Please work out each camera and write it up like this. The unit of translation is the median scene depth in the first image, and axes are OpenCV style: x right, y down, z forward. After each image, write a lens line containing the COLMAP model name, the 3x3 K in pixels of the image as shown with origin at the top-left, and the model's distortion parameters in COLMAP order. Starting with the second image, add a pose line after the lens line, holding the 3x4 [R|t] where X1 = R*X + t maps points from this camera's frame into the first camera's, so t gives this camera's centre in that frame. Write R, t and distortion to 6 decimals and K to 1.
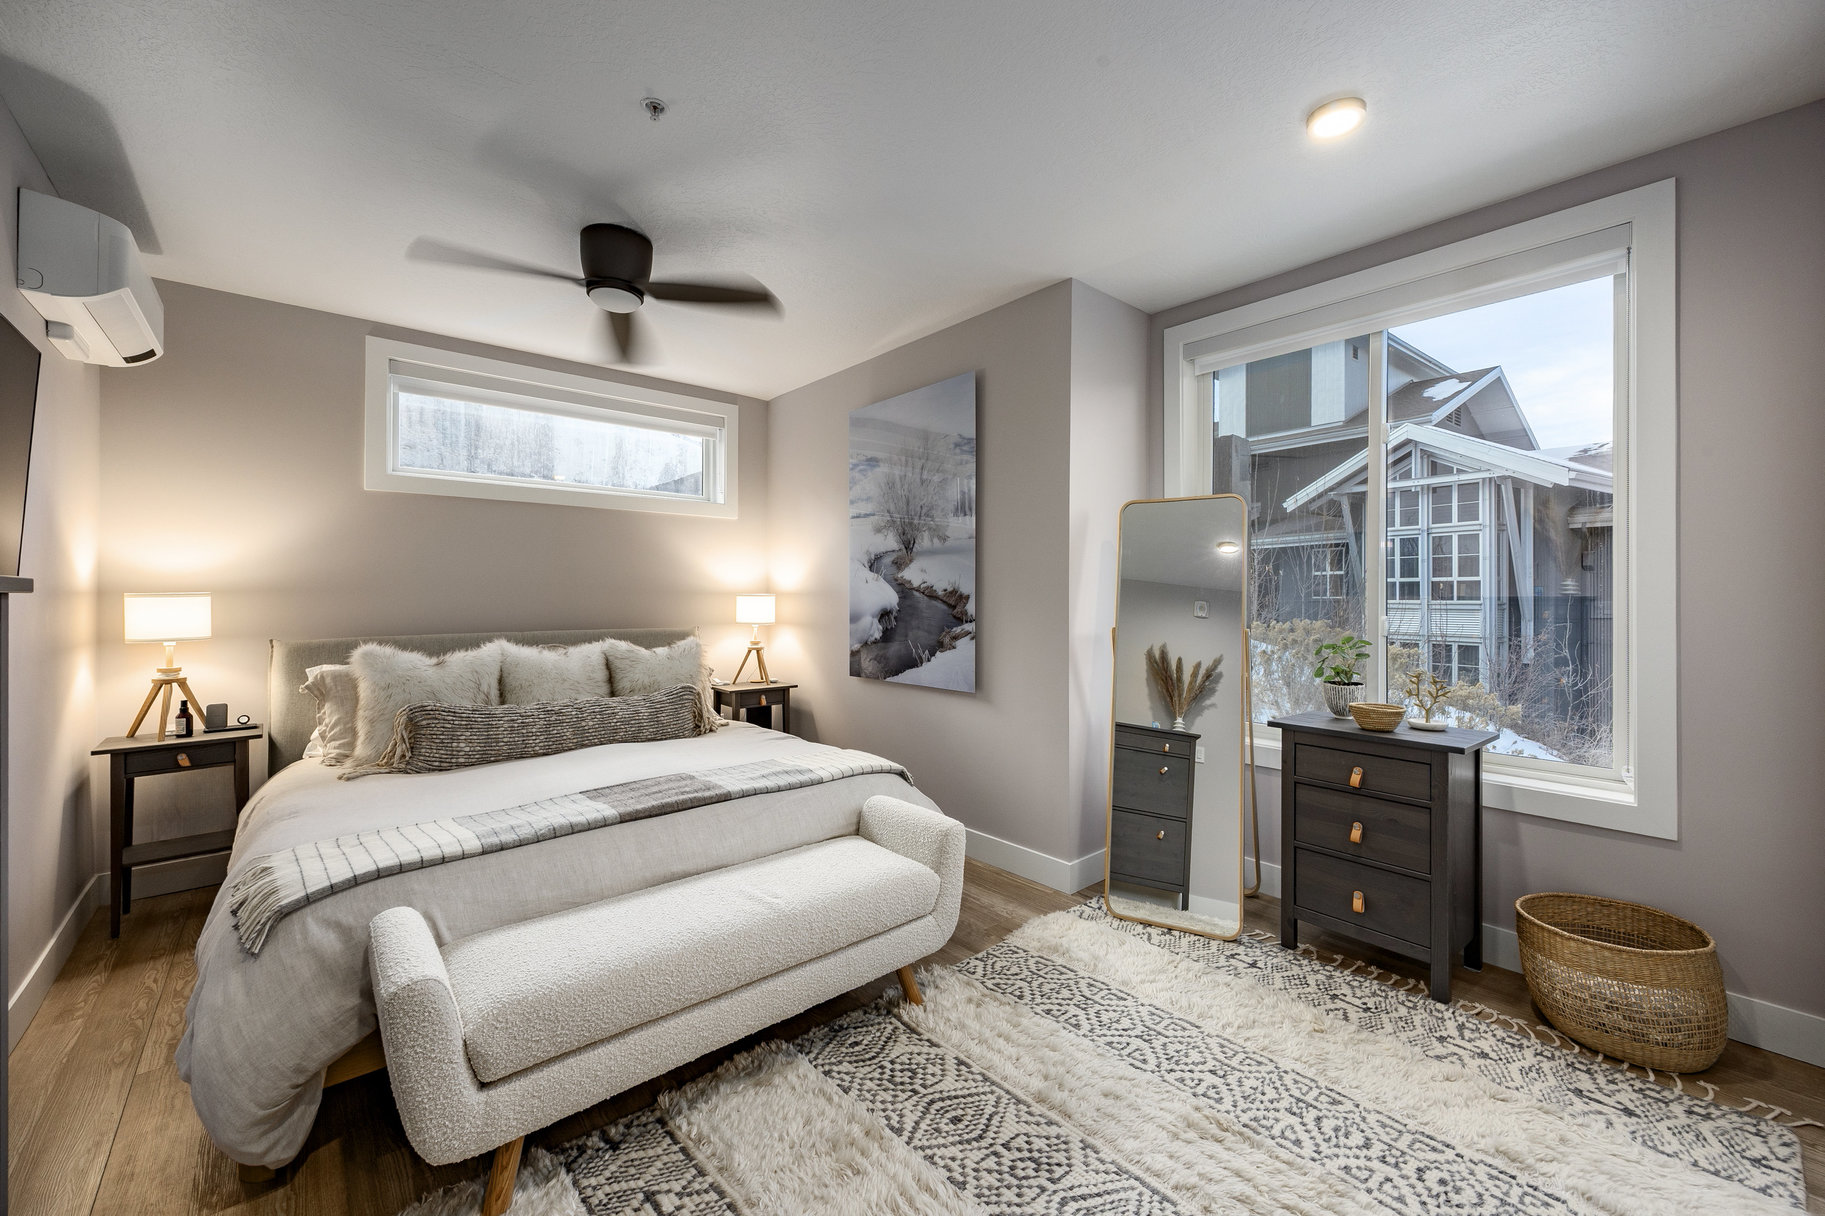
lens RADIAL K [[719.0, 0, 903.5], [0, 719.0, 594.1], [0, 0, 1]] dist [0.003448, -0.000372]
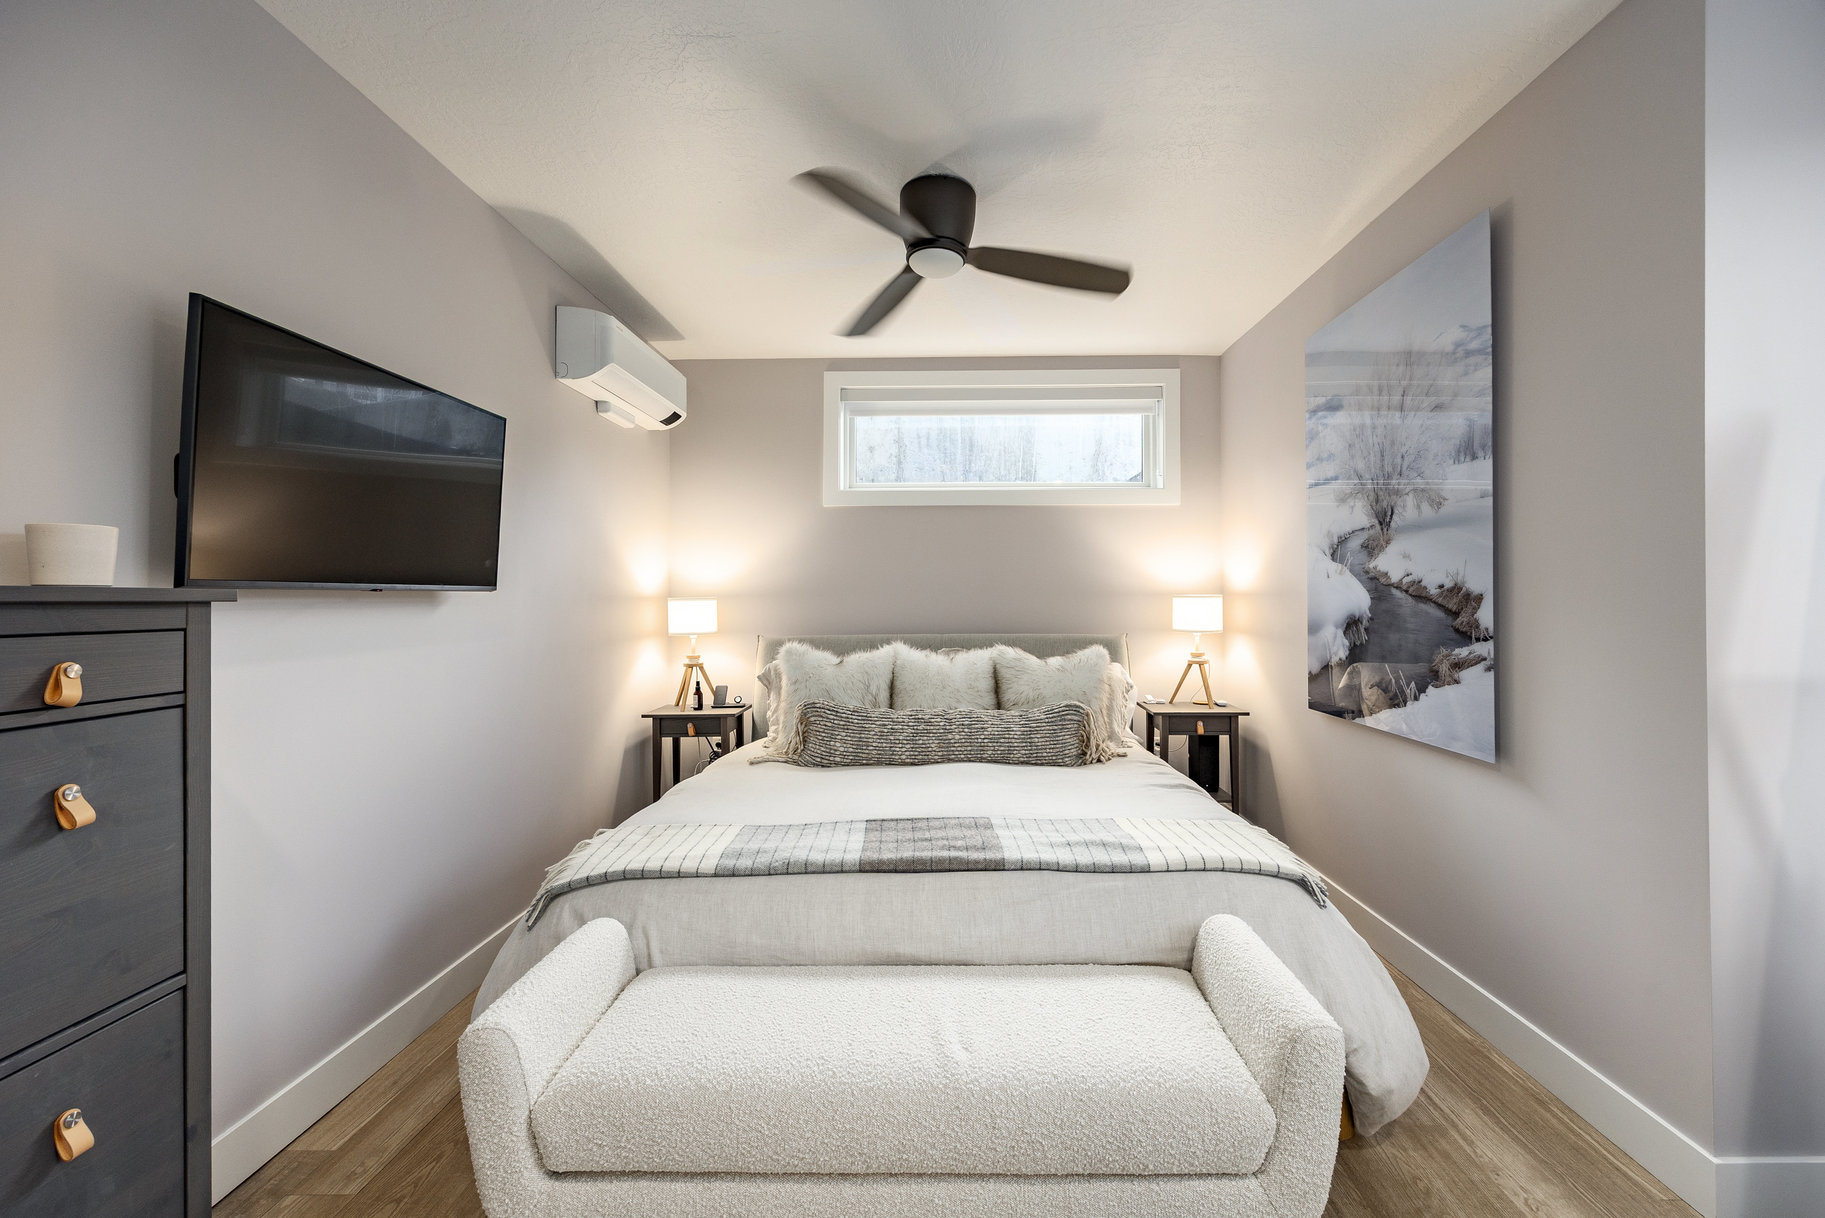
lens RADIAL K [[719.0, 0, 930.1], [0, 719.0, 589.6], [0, 0, 1]] dist [0.003448, -0.000372]
pose [[0.757789, -0.011957, -0.652390, 0.141928], [0.007335, 0.999925, -0.009806, -0.000005], [0.652458, 0.002646, 0.757820, 0.277712]]
